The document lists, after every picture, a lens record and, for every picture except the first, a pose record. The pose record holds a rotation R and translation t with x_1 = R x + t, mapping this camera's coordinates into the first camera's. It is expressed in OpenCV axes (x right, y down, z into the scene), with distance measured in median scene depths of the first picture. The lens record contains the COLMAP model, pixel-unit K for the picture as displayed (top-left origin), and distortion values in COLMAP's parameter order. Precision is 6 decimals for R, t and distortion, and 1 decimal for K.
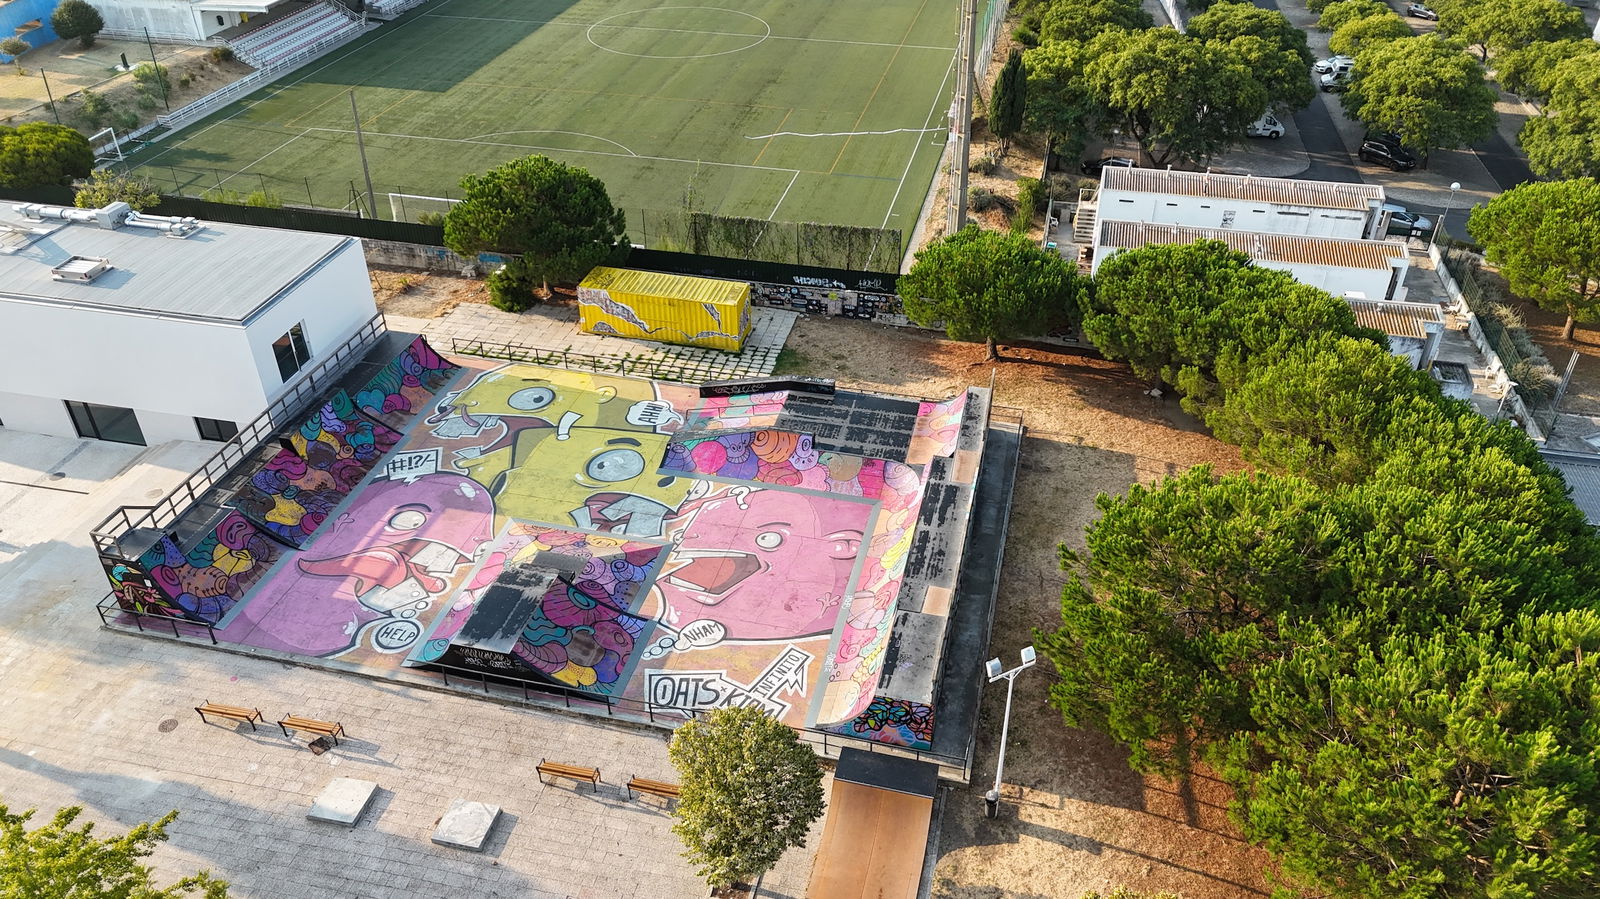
lens RADIAL K [[1177.0, 0, 803.5], [0, 1177.0, 449.6], [0, 0, 1]] dist [0.087771, -0.096780]
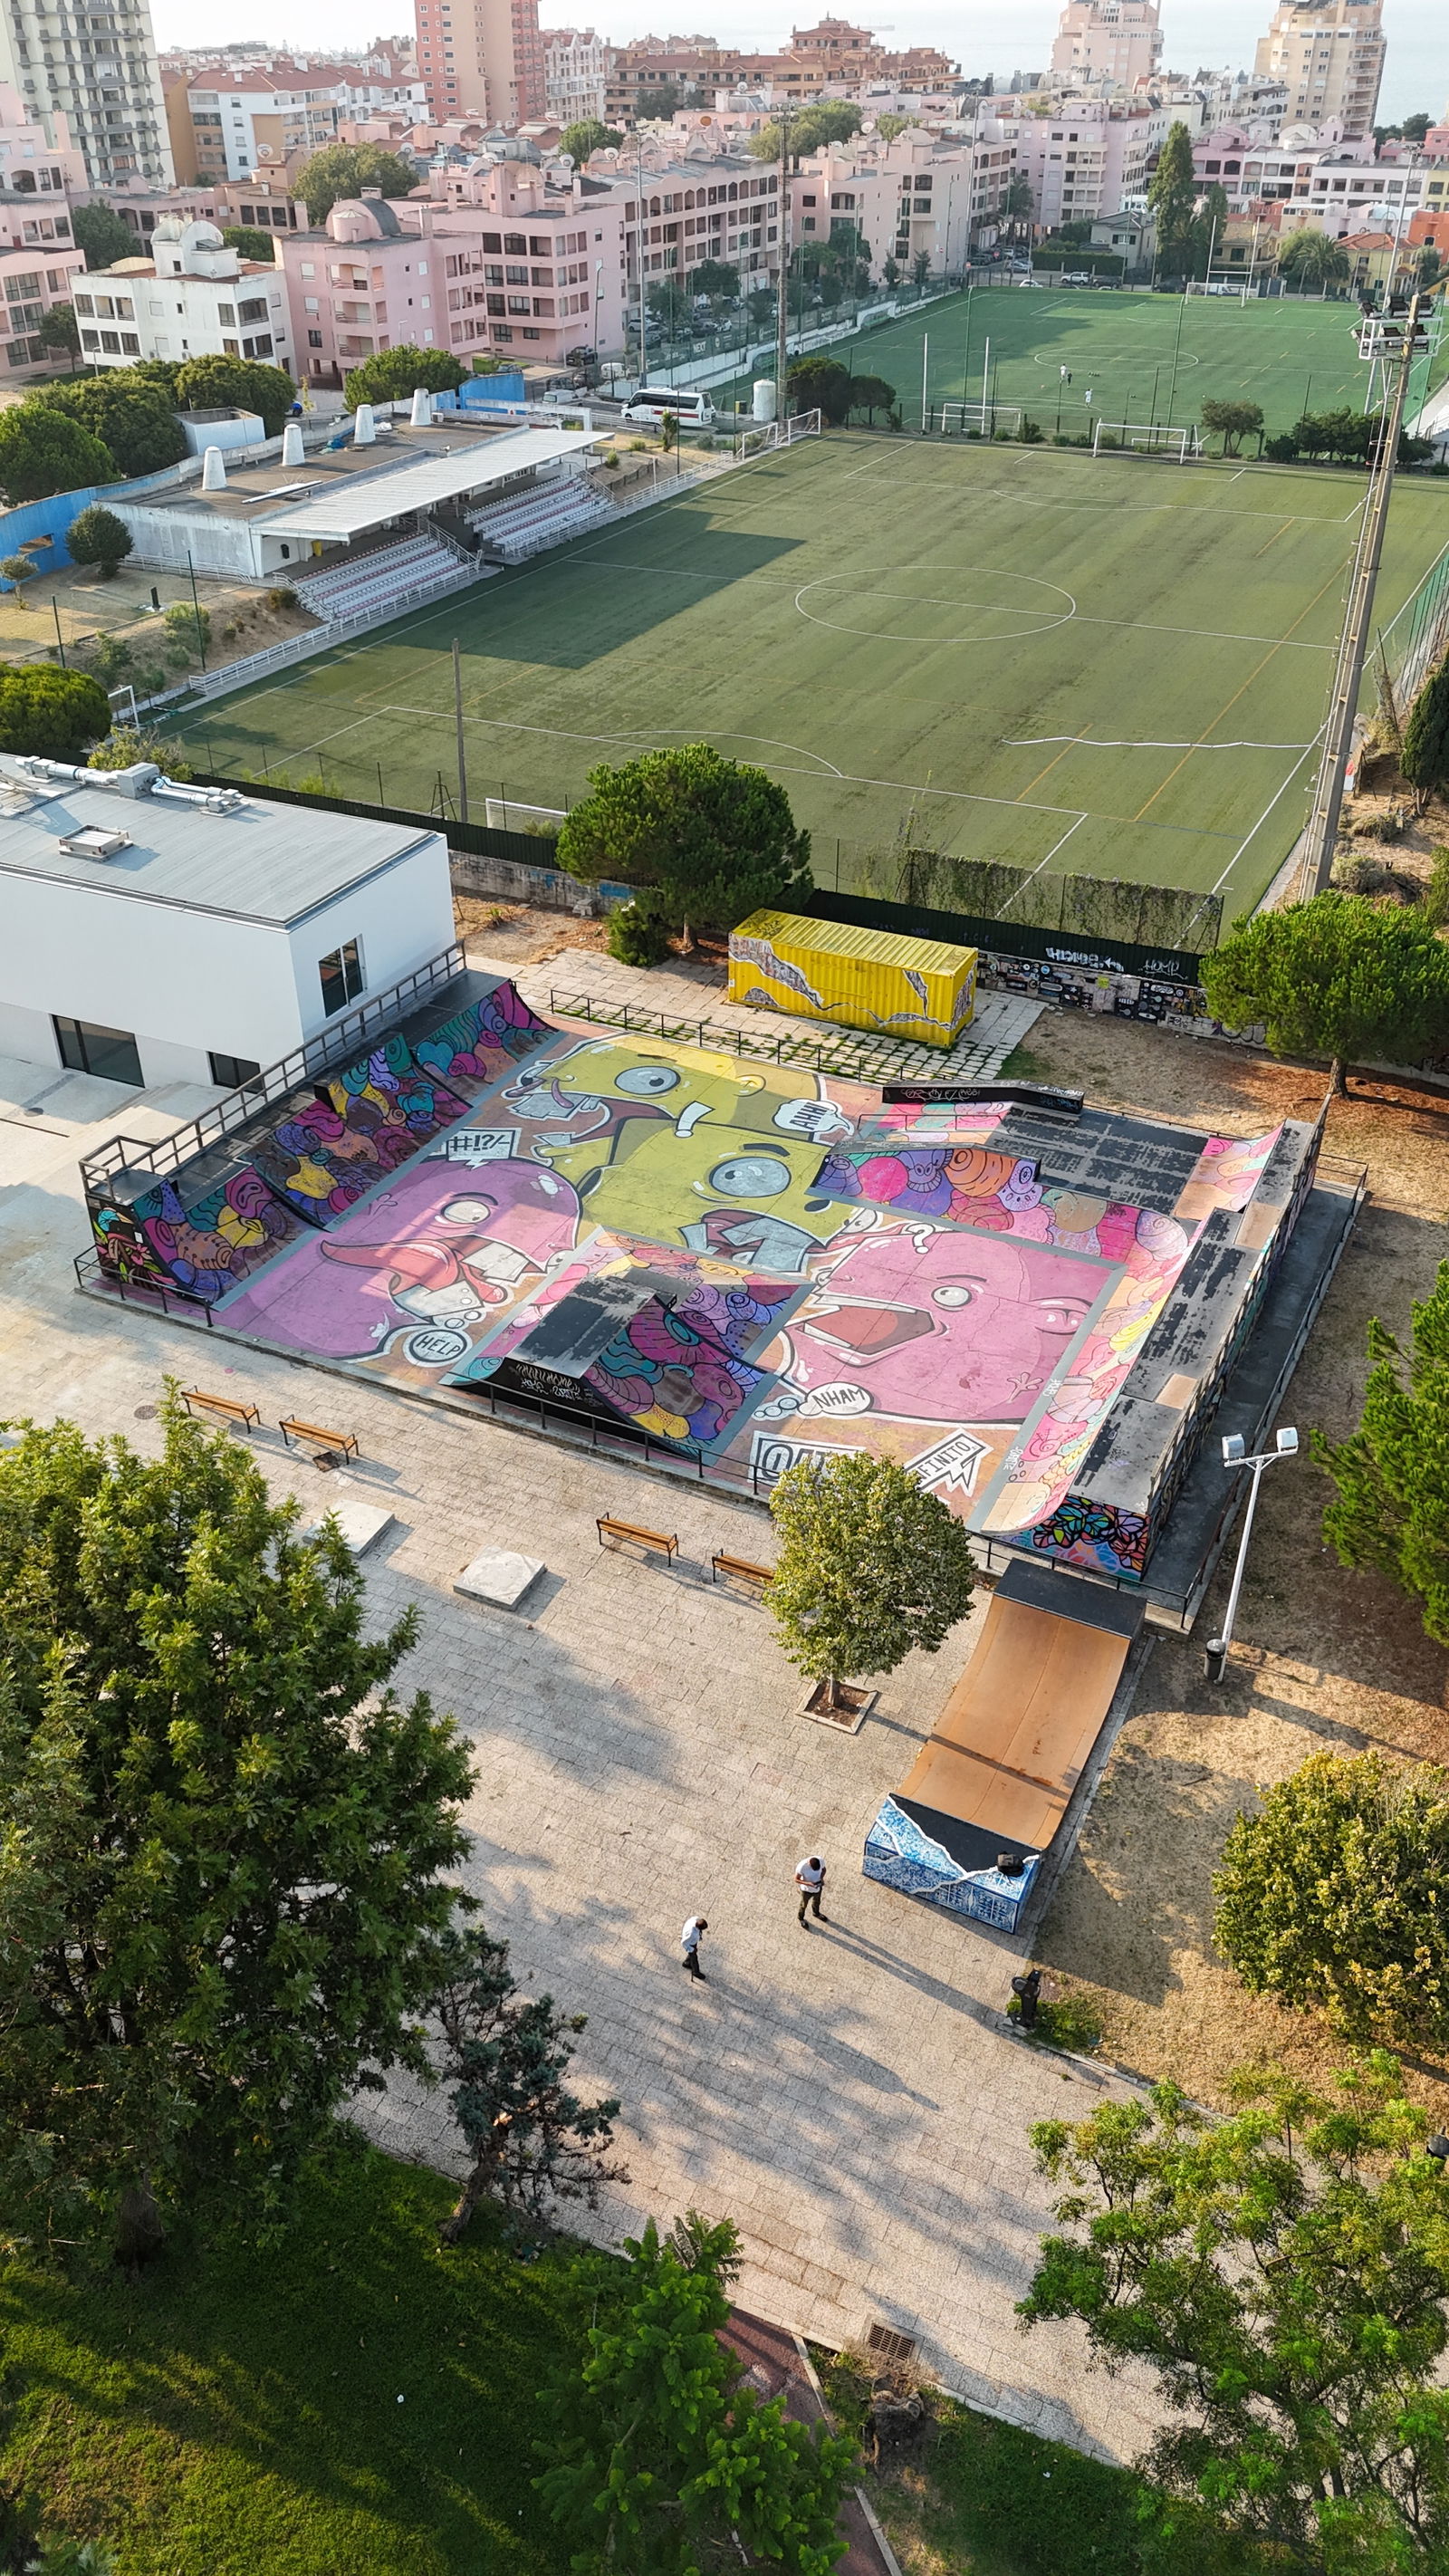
lens RADIAL K [[1894.8, 0, 725.4], [0, 1894.8, 1295.4], [0, 0, 1]] dist [0.087771, -0.096780]
pose [[0.976865, 0.120637, -0.176585, 0.033226], [-0.121460, 0.992577, 0.006177, 0.076255], [0.176020, 0.015414, 0.984266, -0.111835]]
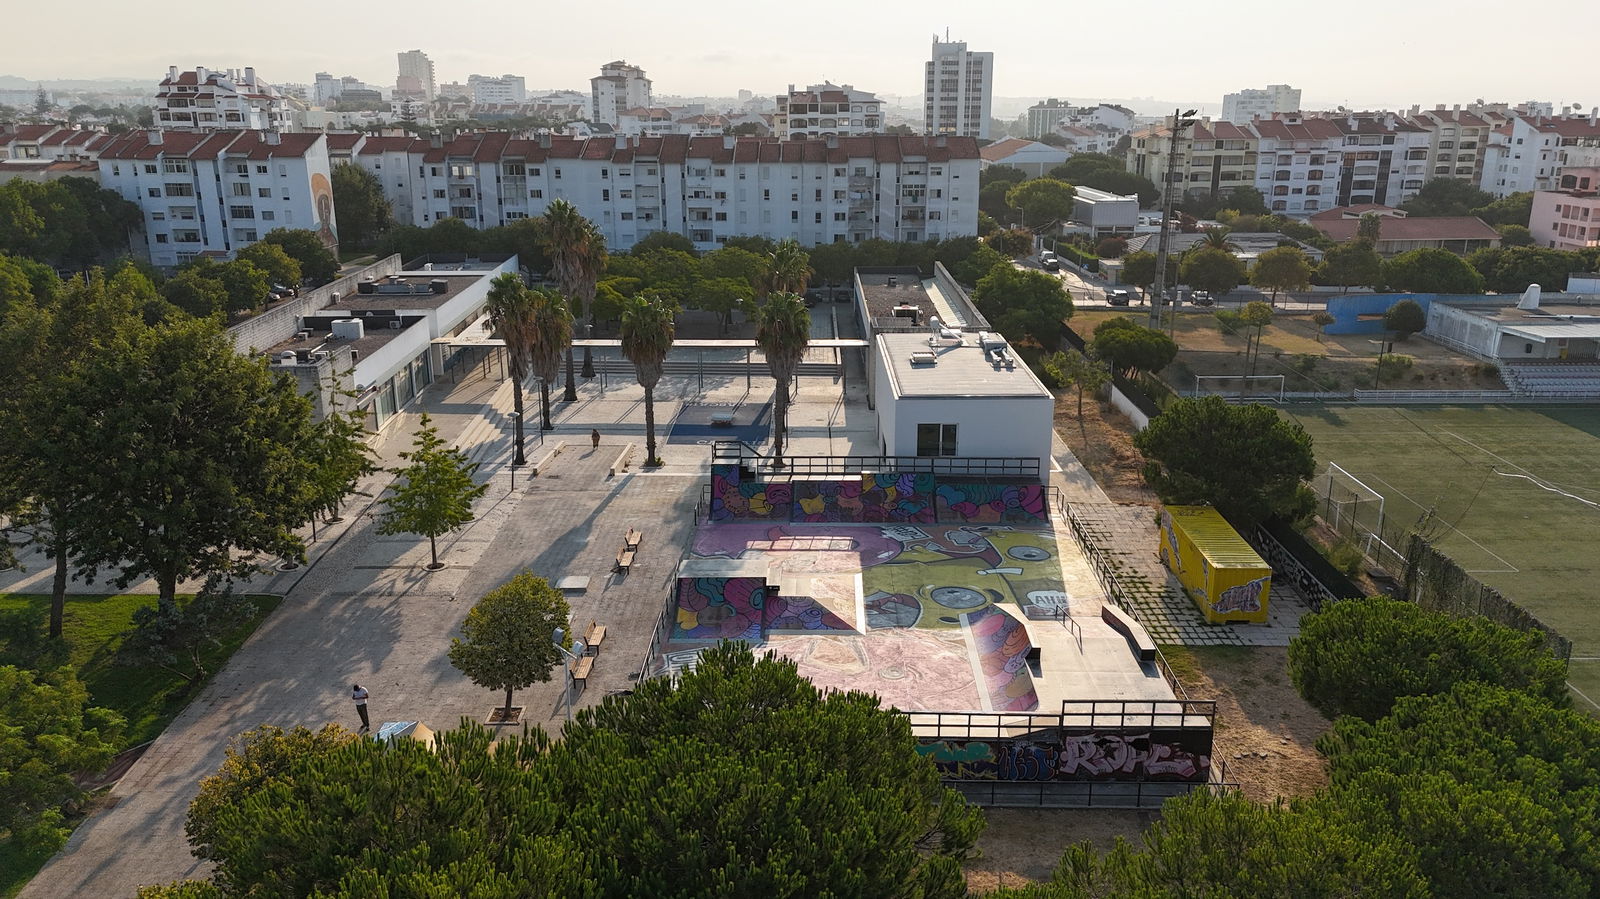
lens RADIAL K [[1162.0, 0, 777.1], [0, 1162.0, 455.6], [0, 0, 1]] dist [0.079203, -0.086010]
pose [[0.196419, 0.285044, -0.938174, 0.753809], [-0.550663, 0.823740, 0.134988, -0.142912], [0.811289, 0.490103, 0.318761, 0.441827]]
